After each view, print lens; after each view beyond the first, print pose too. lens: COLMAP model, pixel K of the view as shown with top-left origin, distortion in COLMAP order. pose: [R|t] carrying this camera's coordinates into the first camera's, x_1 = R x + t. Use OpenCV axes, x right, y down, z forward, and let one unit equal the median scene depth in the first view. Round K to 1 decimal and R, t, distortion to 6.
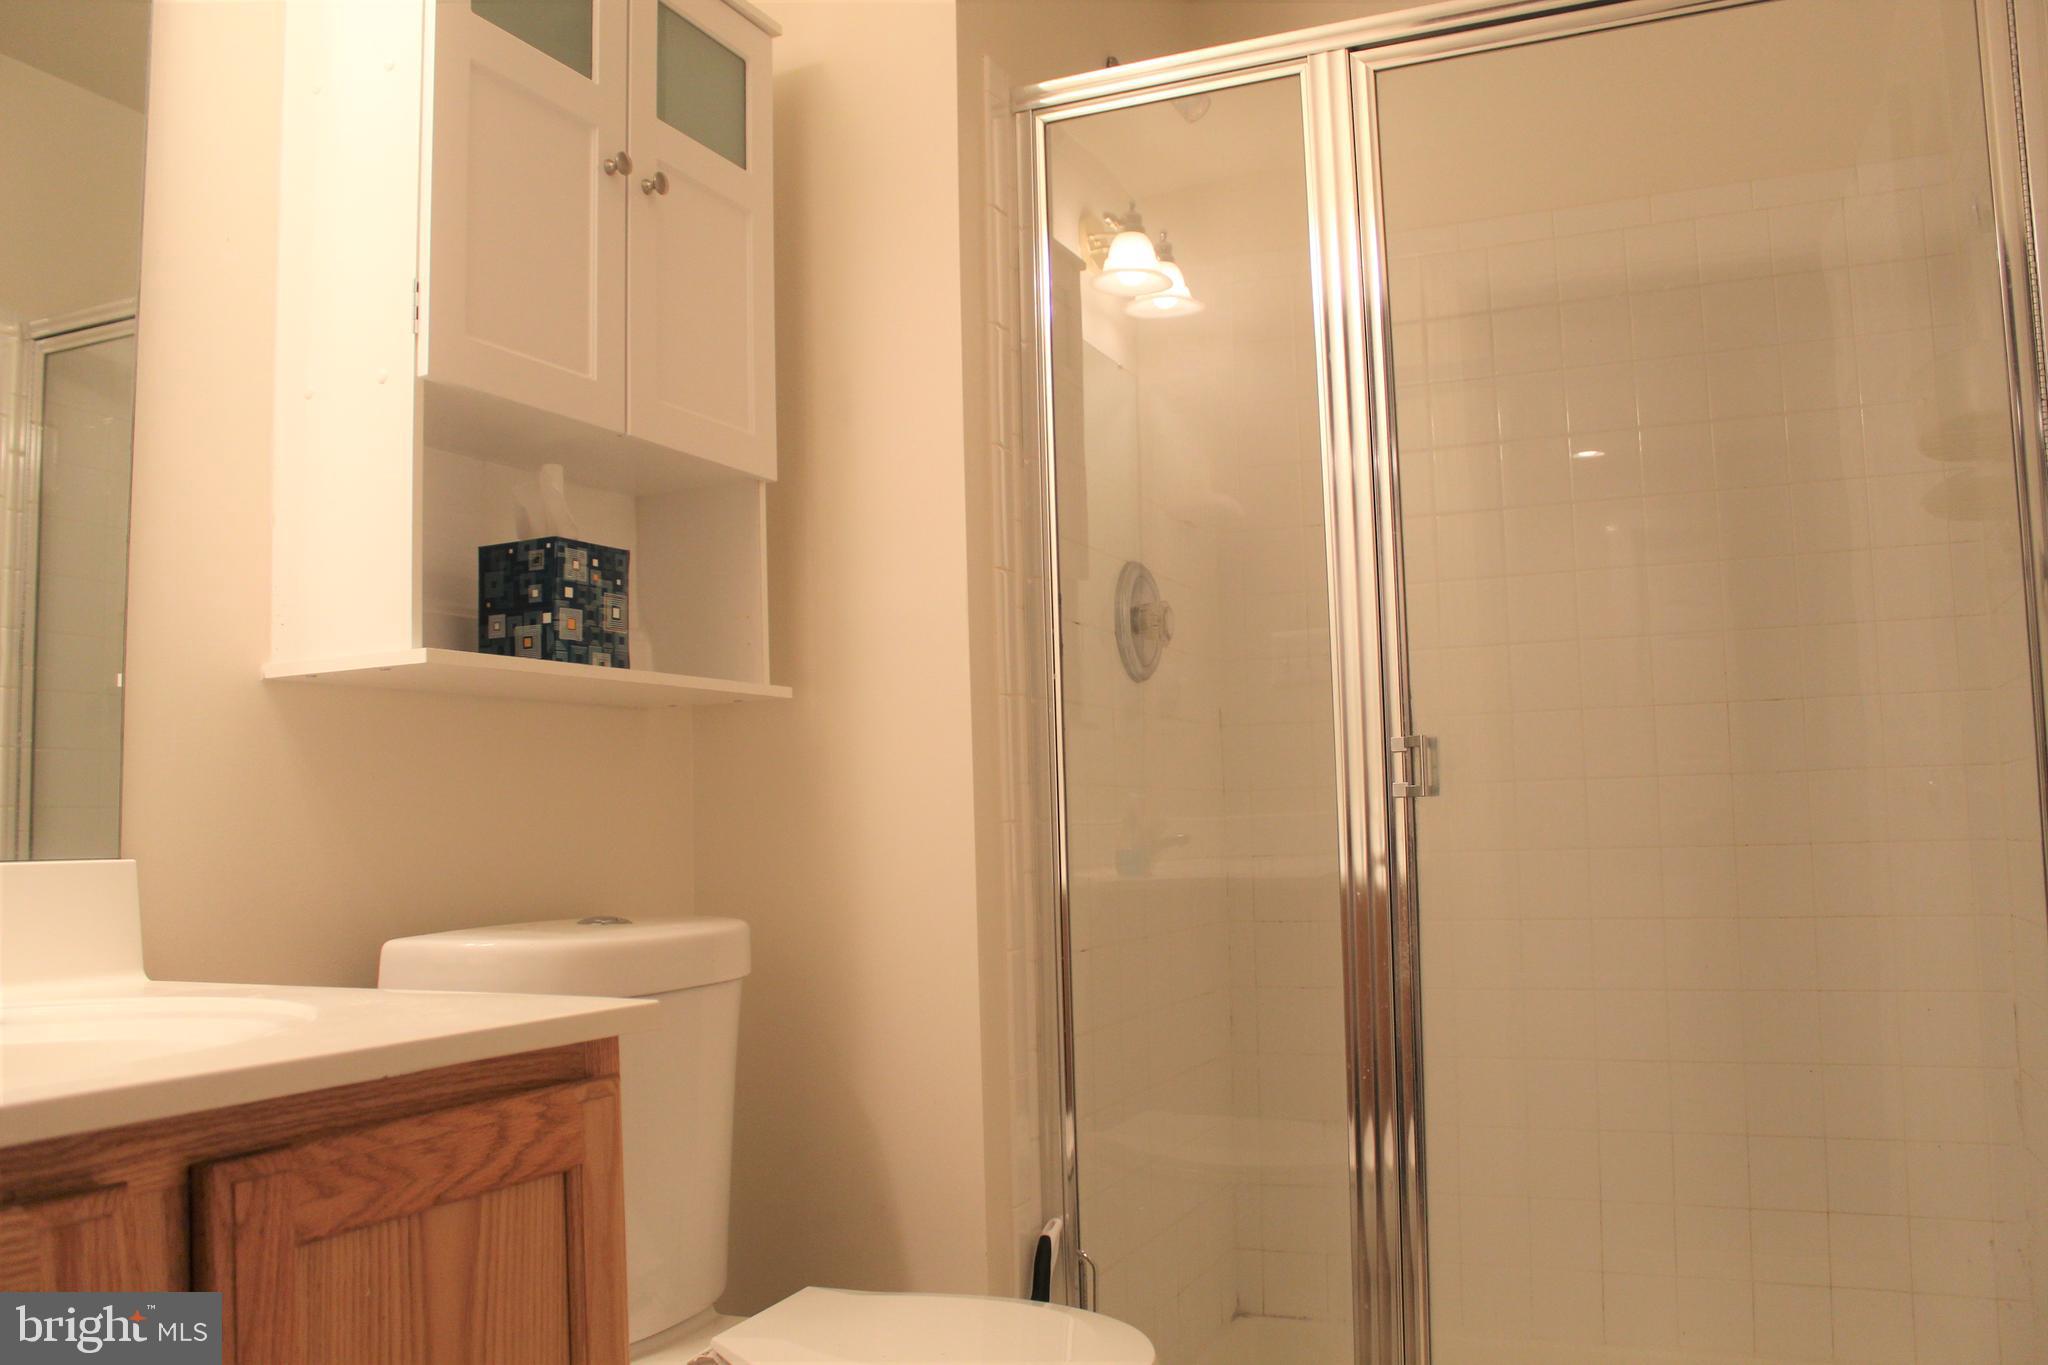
lens RADIAL K [[1629.8, 0, 1024.0], [0, 1629.8, 682.5], [0, 0, 1]] dist [-0.135267, 0.074721]
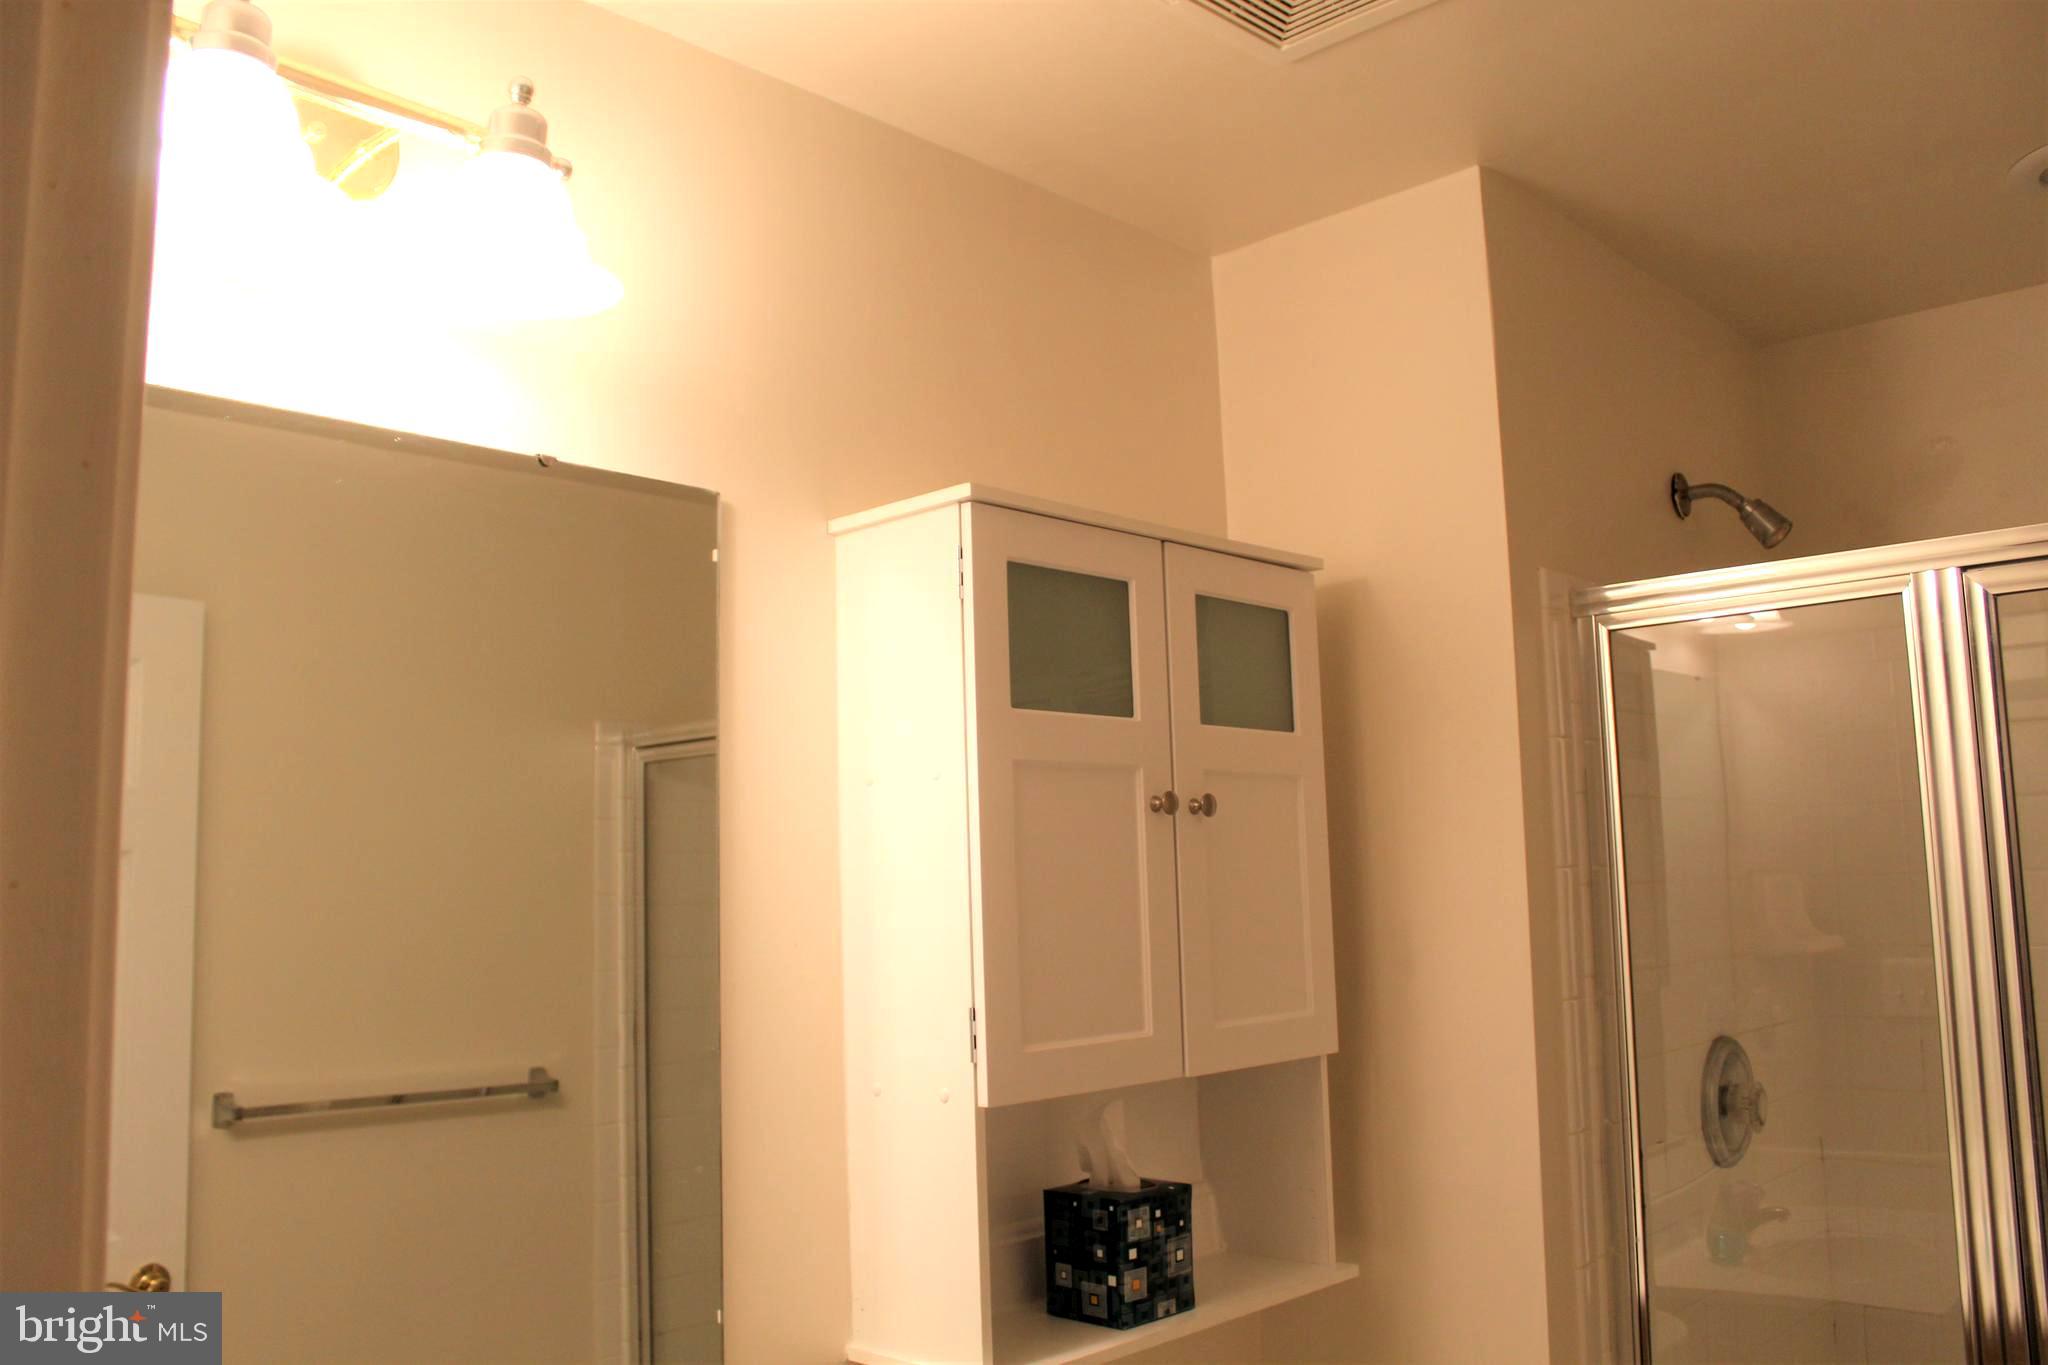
lens RADIAL K [[1617.8, 0, 1024.0], [0, 1617.8, 682.5], [0, 0, 1]] dist [-0.177635, 0.109280]
pose [[0.943334, -0.044082, -0.328902, -0.008438], [0.029355, 0.998337, -0.049611, -0.350057], [0.330542, 0.037145, 0.943060, 0.041664]]
